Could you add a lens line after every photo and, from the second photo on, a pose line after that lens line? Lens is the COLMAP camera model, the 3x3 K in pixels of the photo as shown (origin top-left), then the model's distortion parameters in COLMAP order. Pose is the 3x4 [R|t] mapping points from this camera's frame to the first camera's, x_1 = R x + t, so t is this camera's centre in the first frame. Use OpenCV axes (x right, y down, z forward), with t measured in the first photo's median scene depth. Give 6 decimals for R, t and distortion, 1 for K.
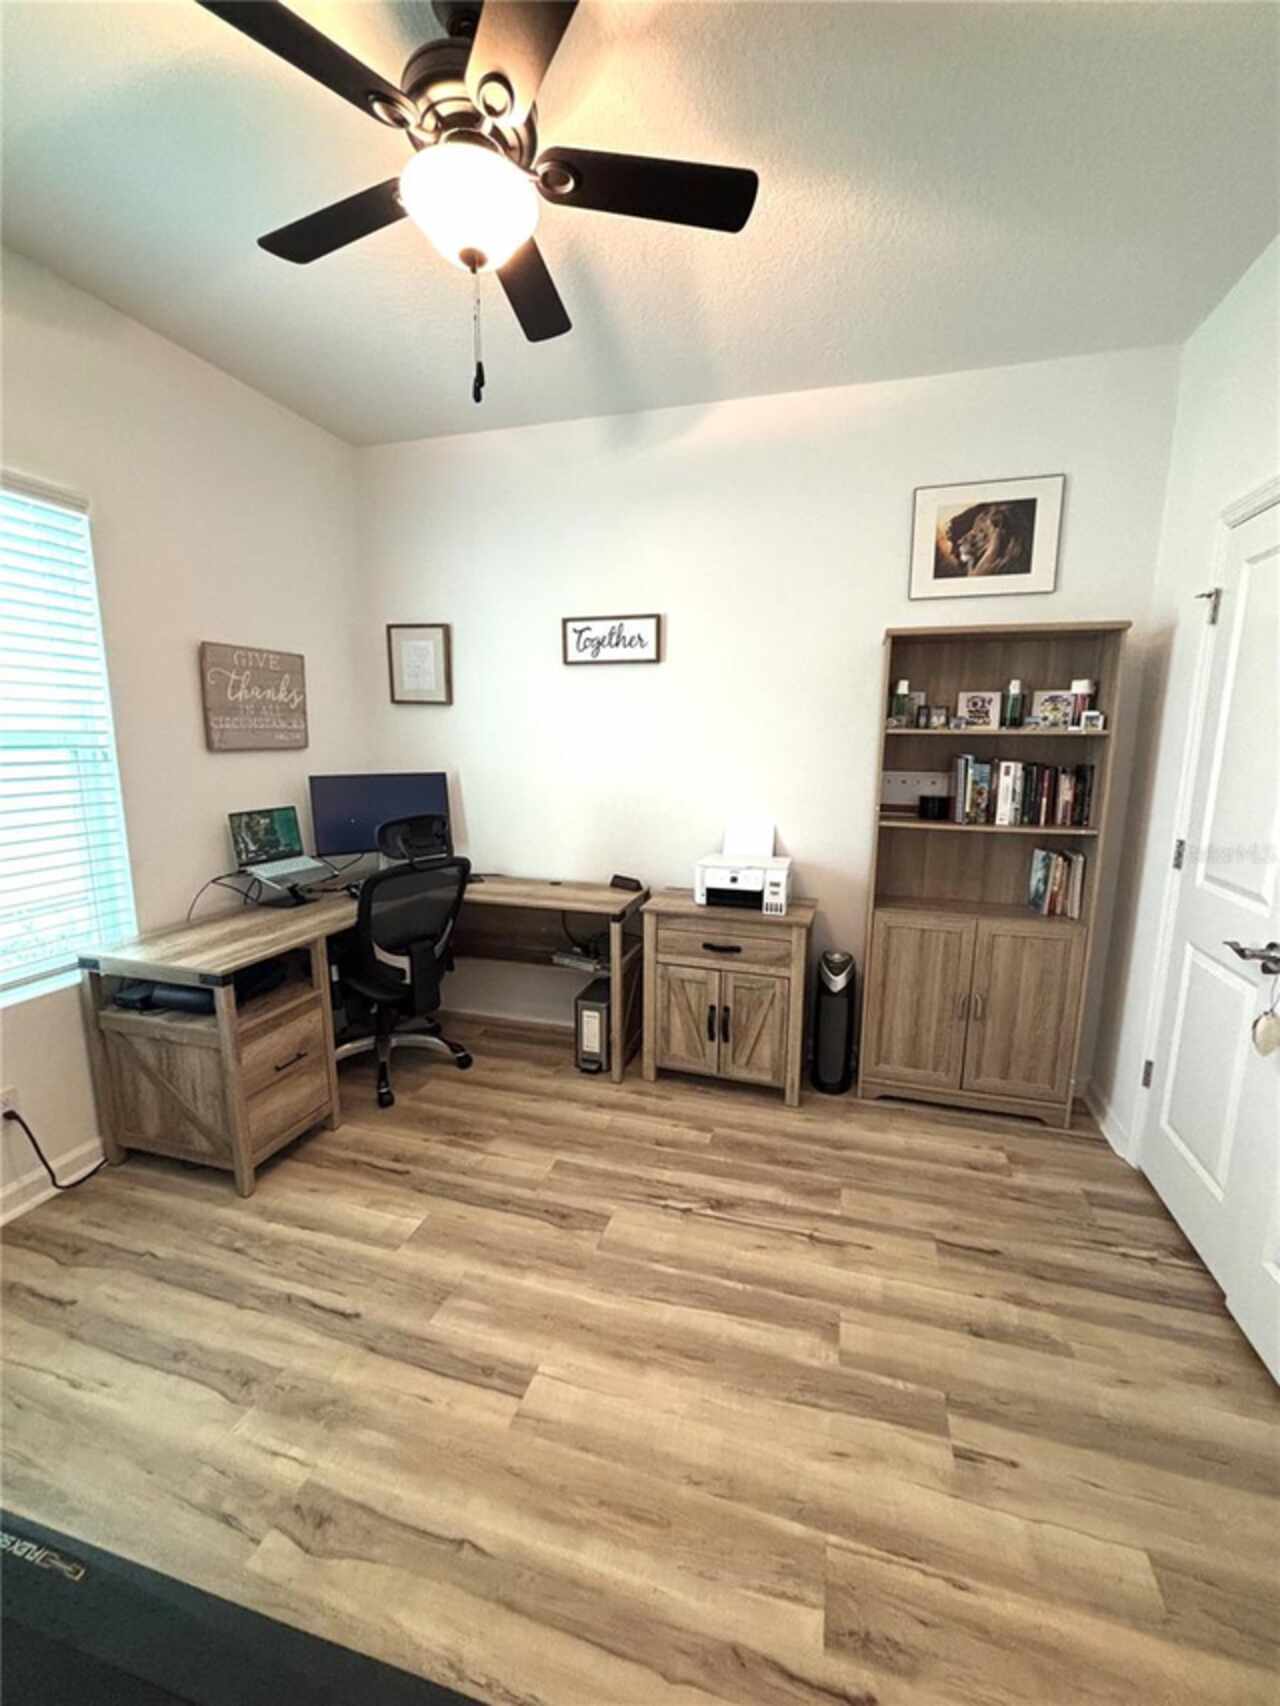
lens RADIAL K [[691.5, 0, 646.6], [0, 691.5, 844.5], [0, 0, 1]] dist [-0.001723, 0.000229]
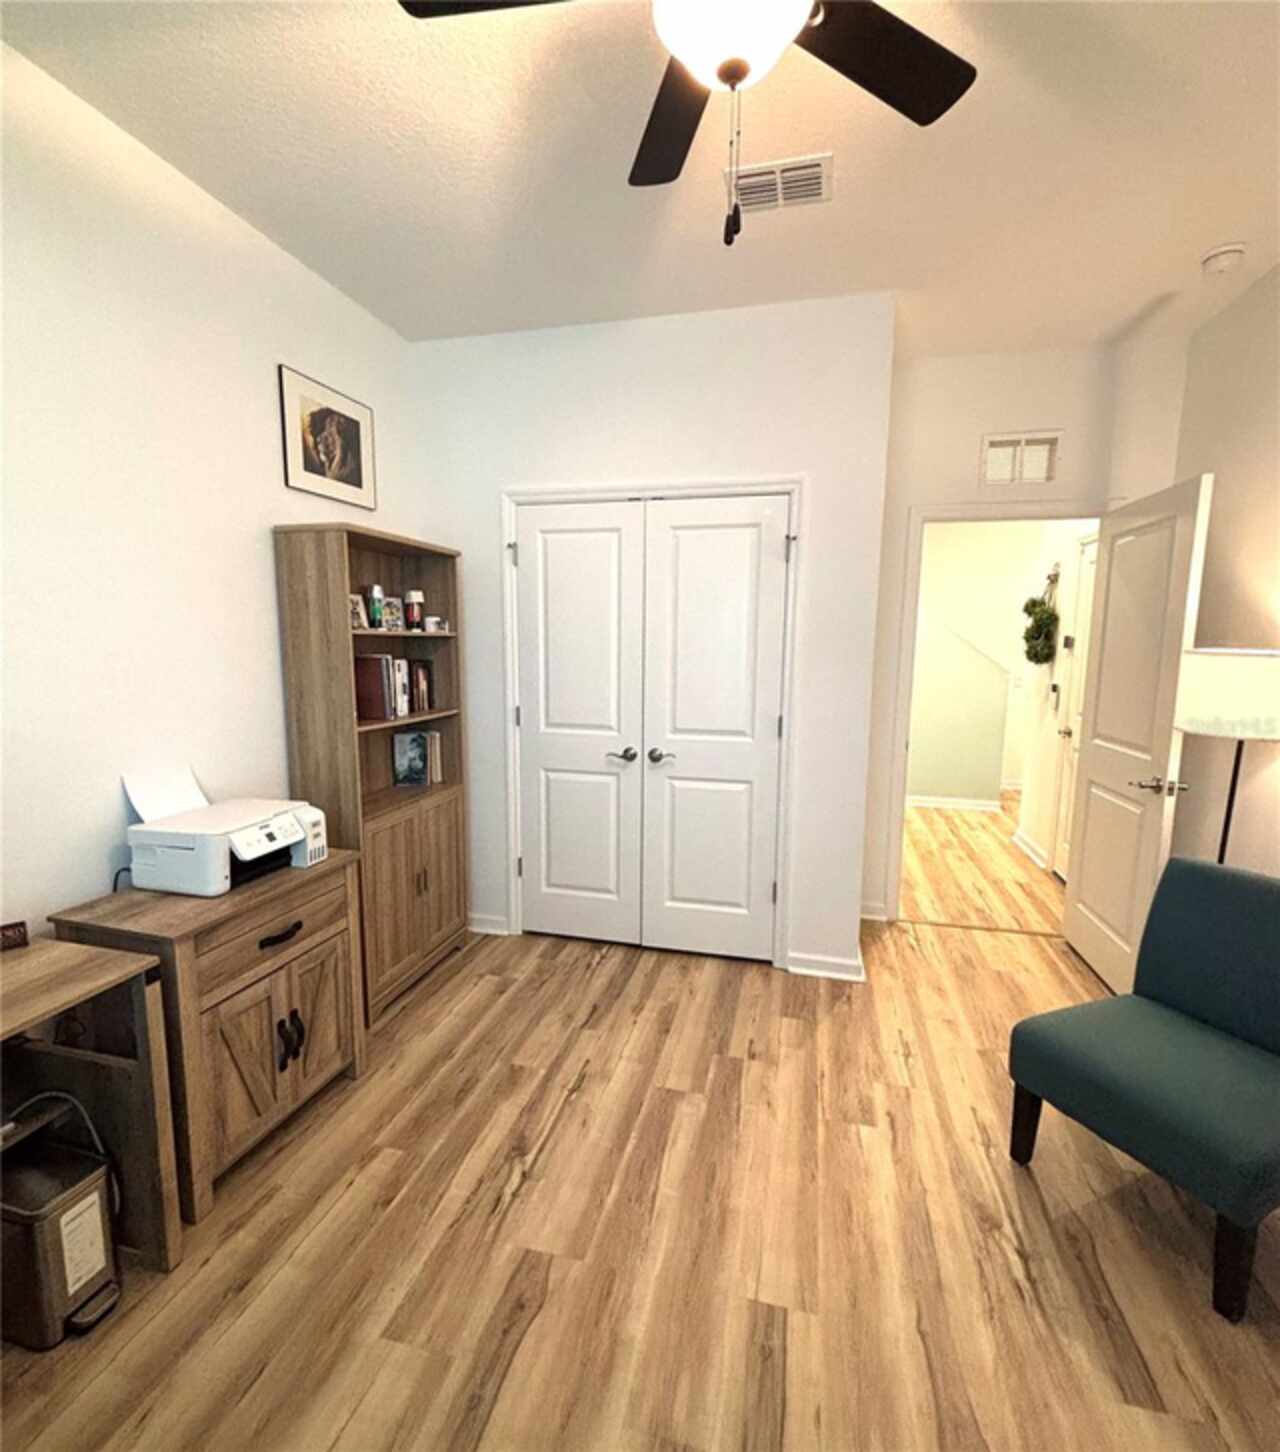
lens RADIAL K [[689.0, 0, 640.8], [0, 689.0, 730.9], [0, 0, 1]] dist [0.000025, 0.000605]
pose [[-0.041028, -0.139654, 0.989350, -0.655671], [0.148038, 0.978405, 0.144248, -0.116972], [-0.988130, 0.152380, -0.019468, 0.694982]]
